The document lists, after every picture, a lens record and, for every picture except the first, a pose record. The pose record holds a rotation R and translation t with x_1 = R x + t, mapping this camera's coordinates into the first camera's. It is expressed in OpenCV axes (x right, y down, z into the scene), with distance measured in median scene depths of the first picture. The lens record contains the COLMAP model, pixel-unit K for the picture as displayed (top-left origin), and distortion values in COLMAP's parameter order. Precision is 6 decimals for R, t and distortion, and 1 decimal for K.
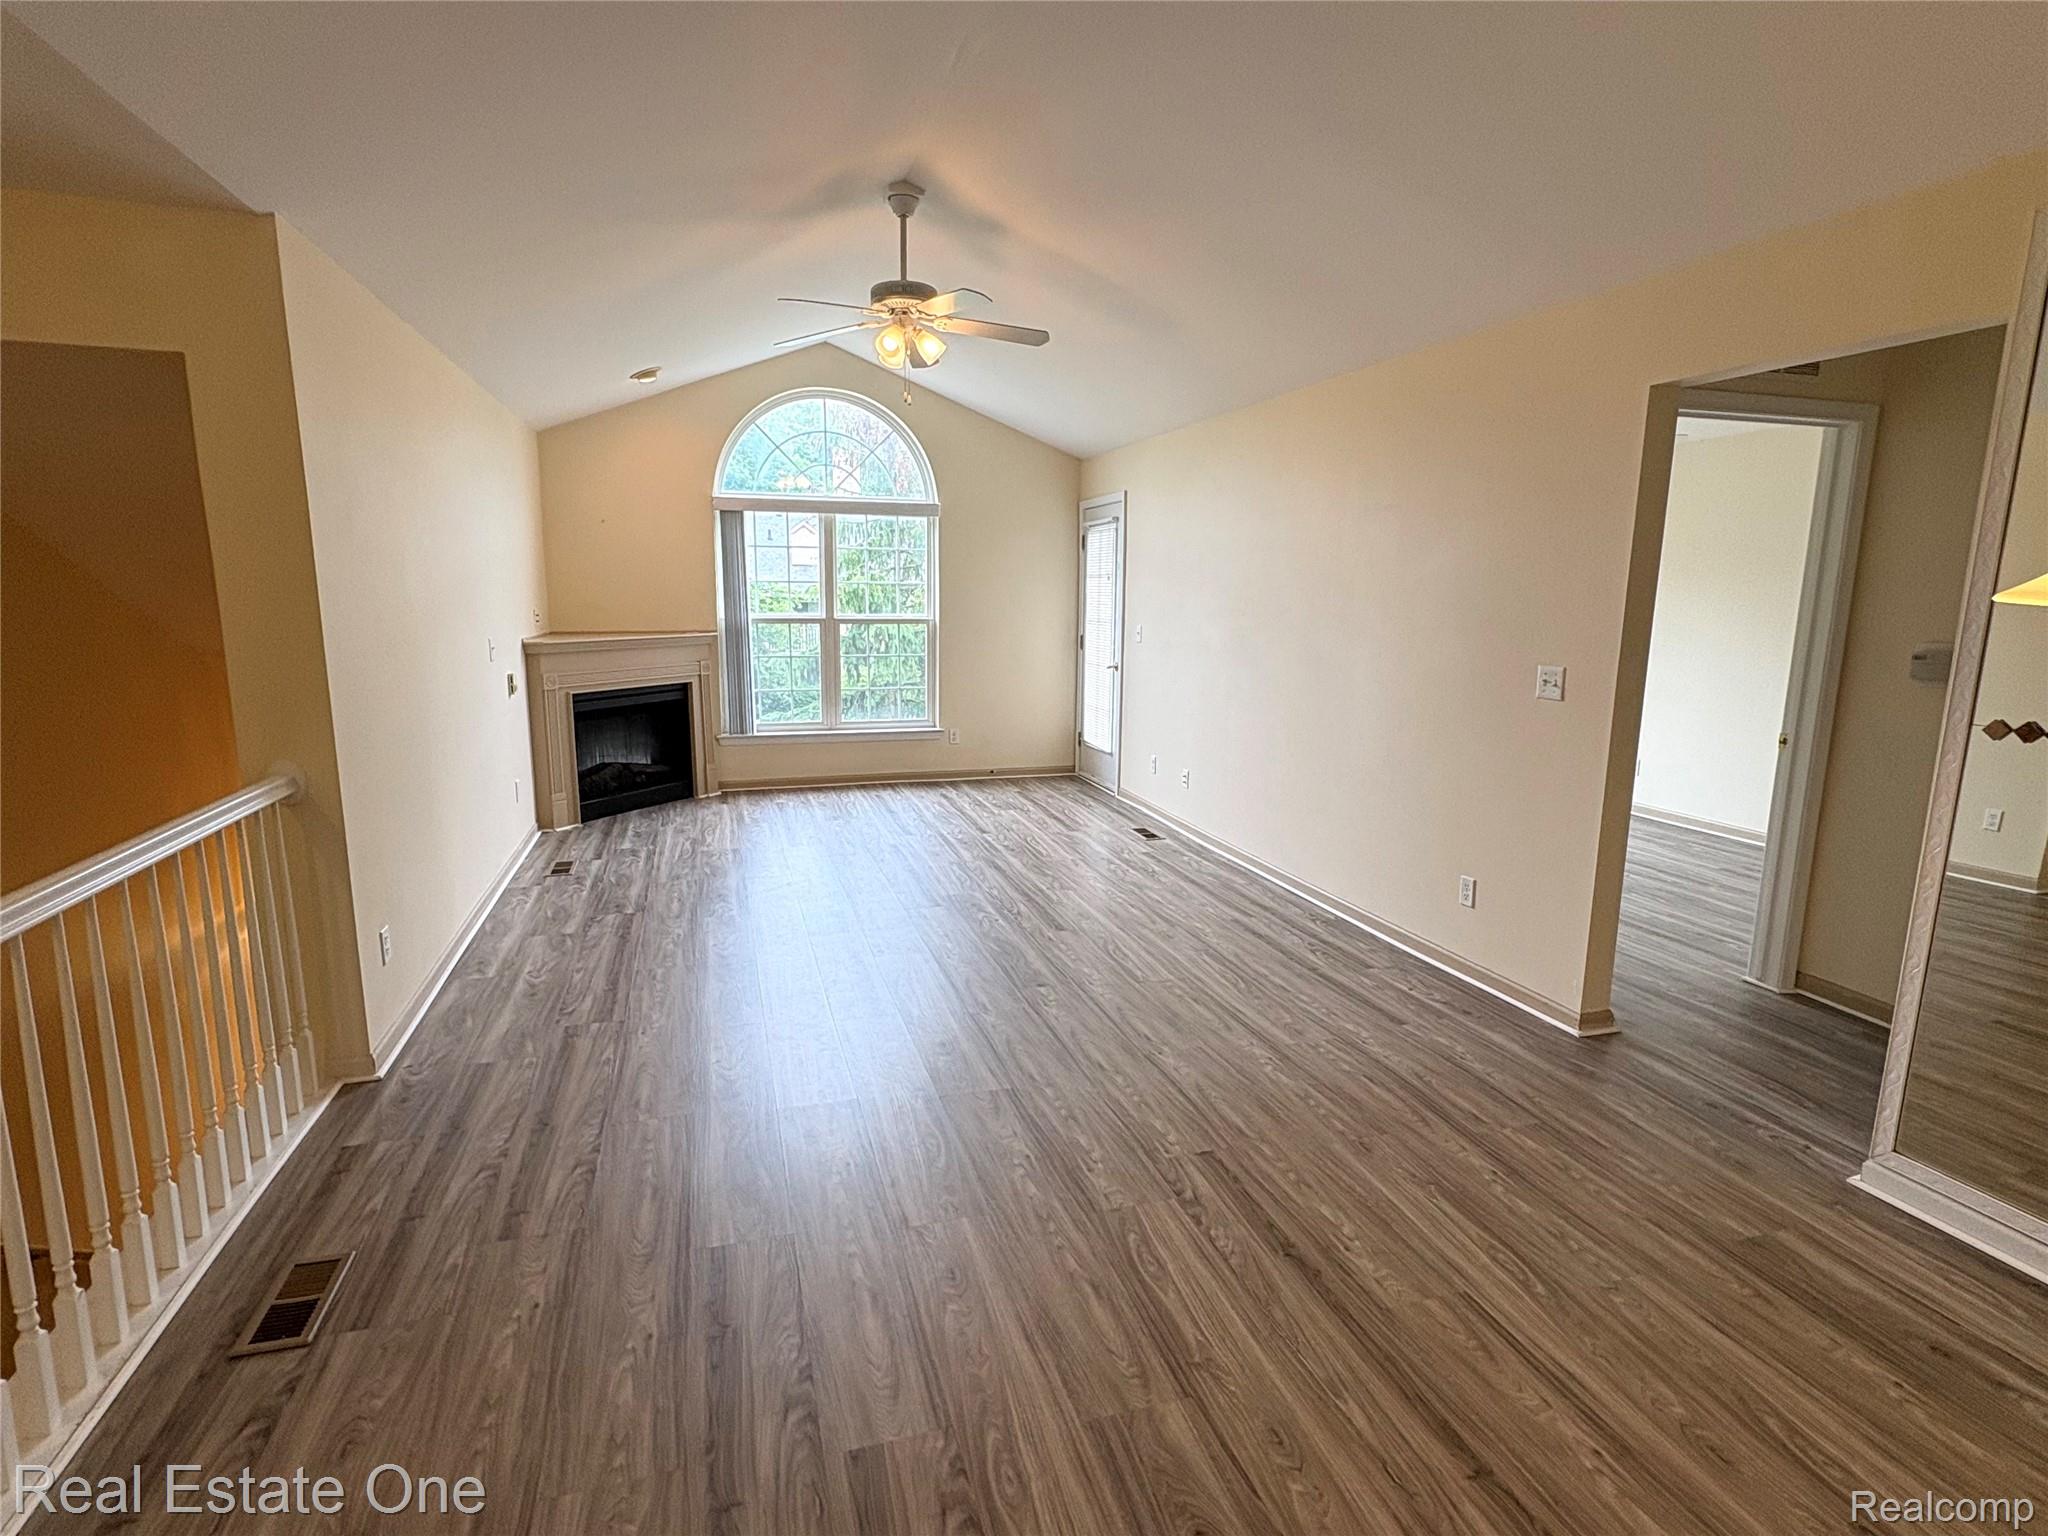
lens RADIAL K [[1031.7, 0, 1018.9], [0, 1031.7, 774.2], [0, 0, 1]] dist [0.012440, -0.004146]
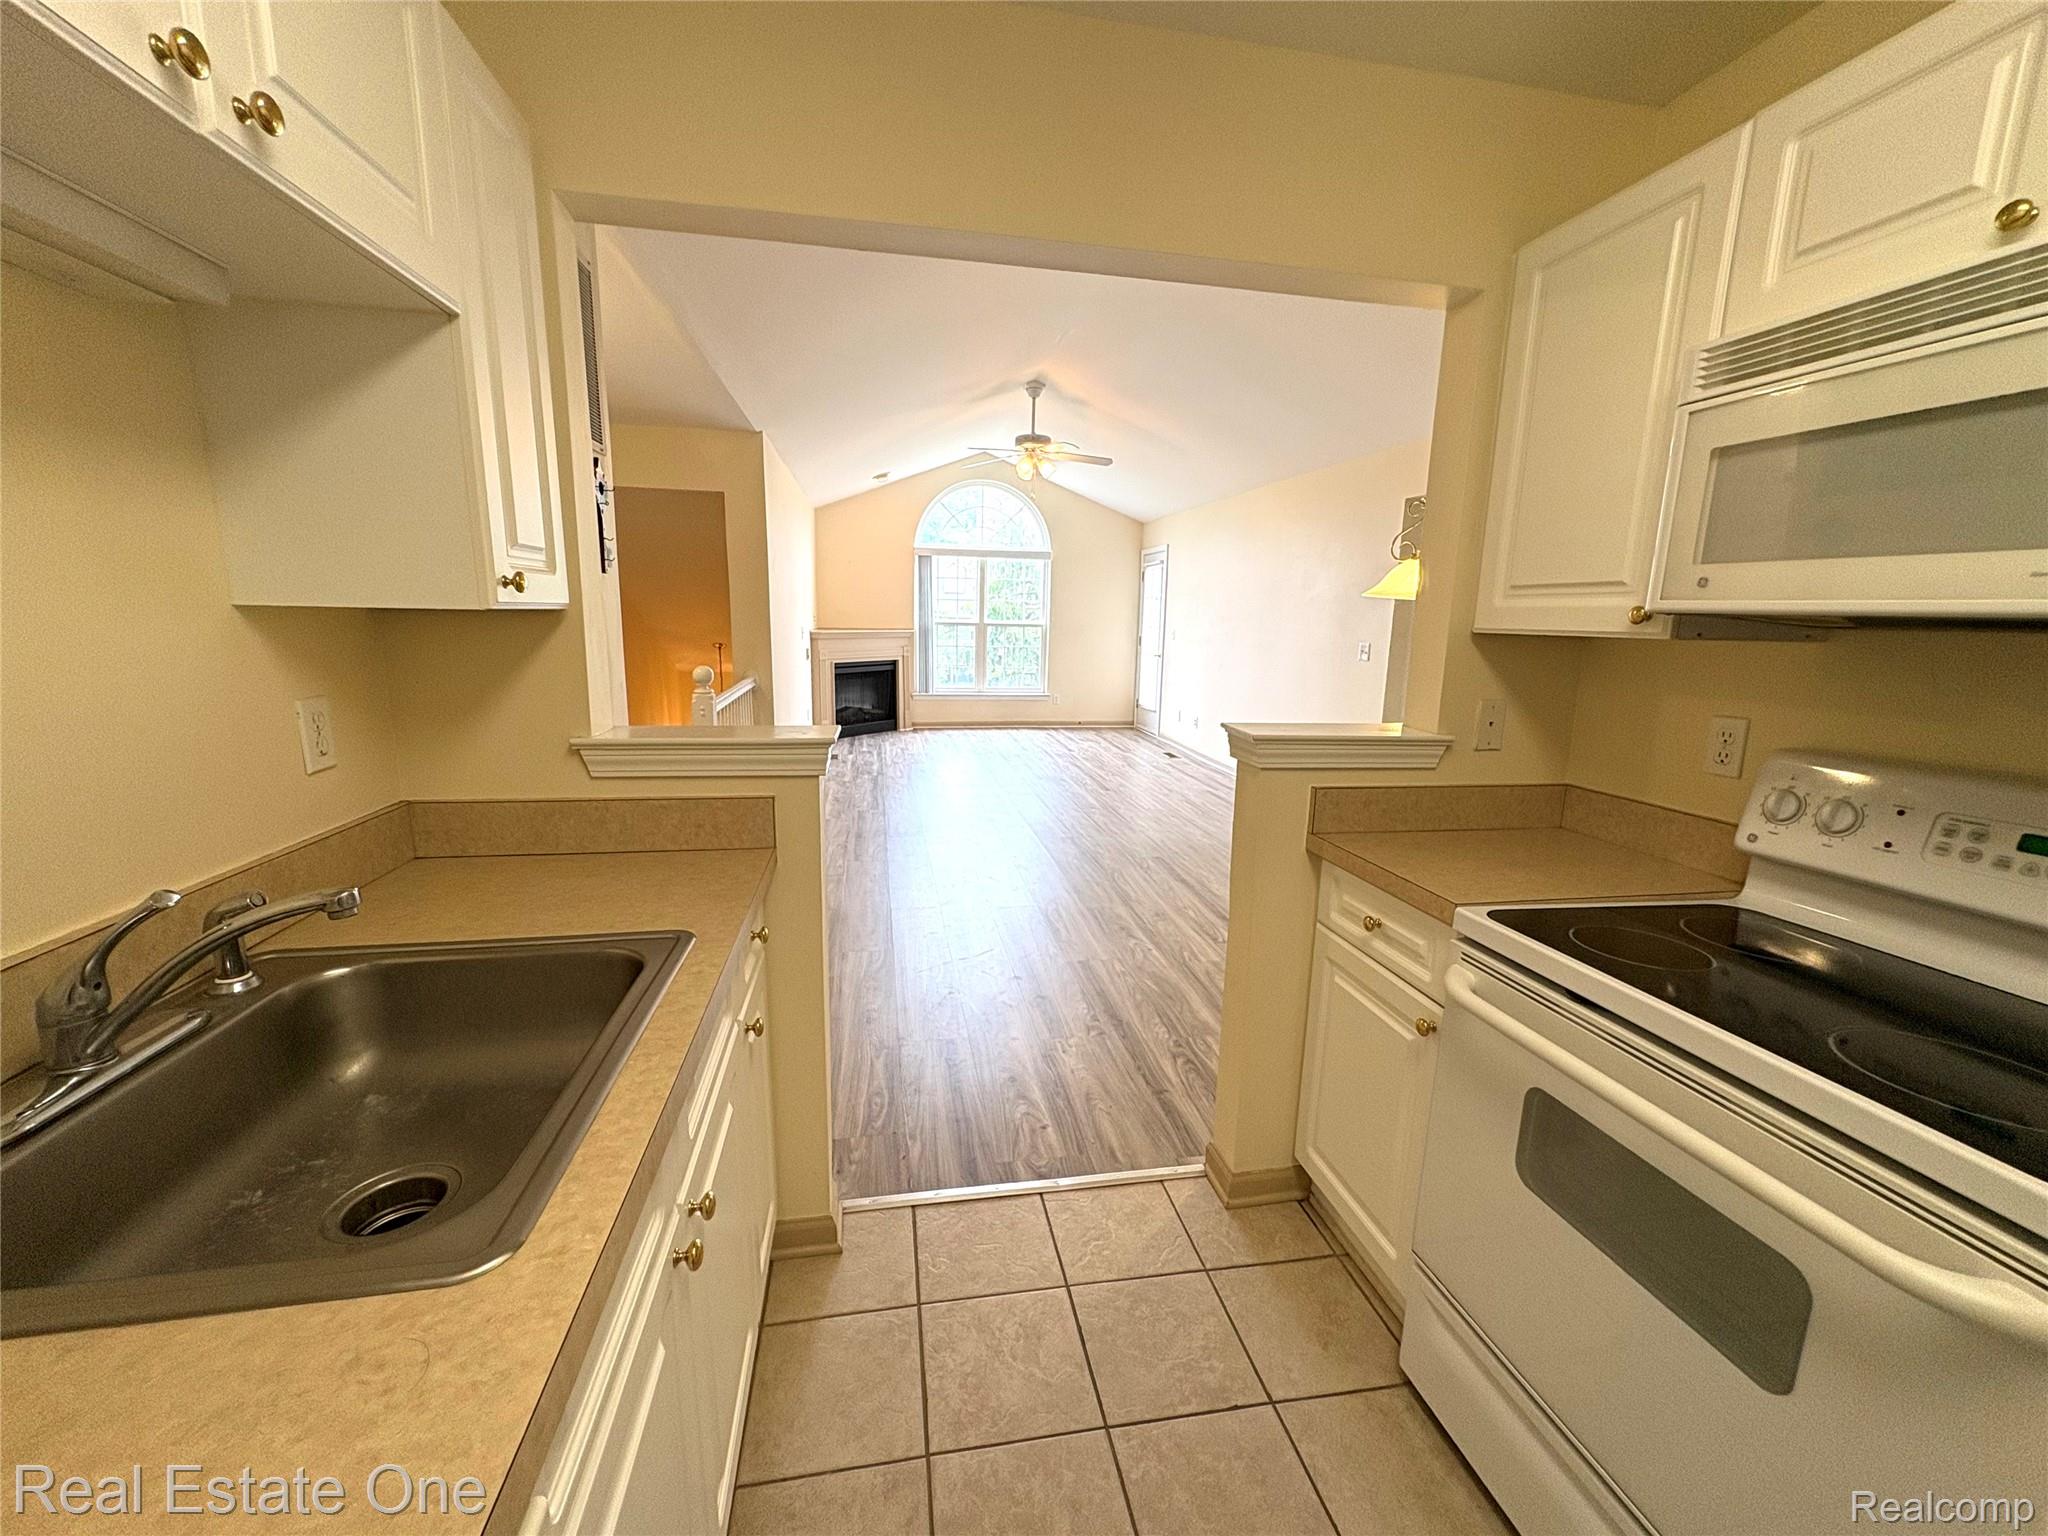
lens RADIAL K [[823.4, 0, 1020.6], [0, 823.4, 773.0], [0, 0, 1]] dist [0.006572, 0.000904]
pose [[0.992994, 0.033438, -0.113338, 0.044434], [-0.032060, 0.999388, 0.013957, 0.090910], [0.113736, -0.010226, 0.993458, -0.391318]]
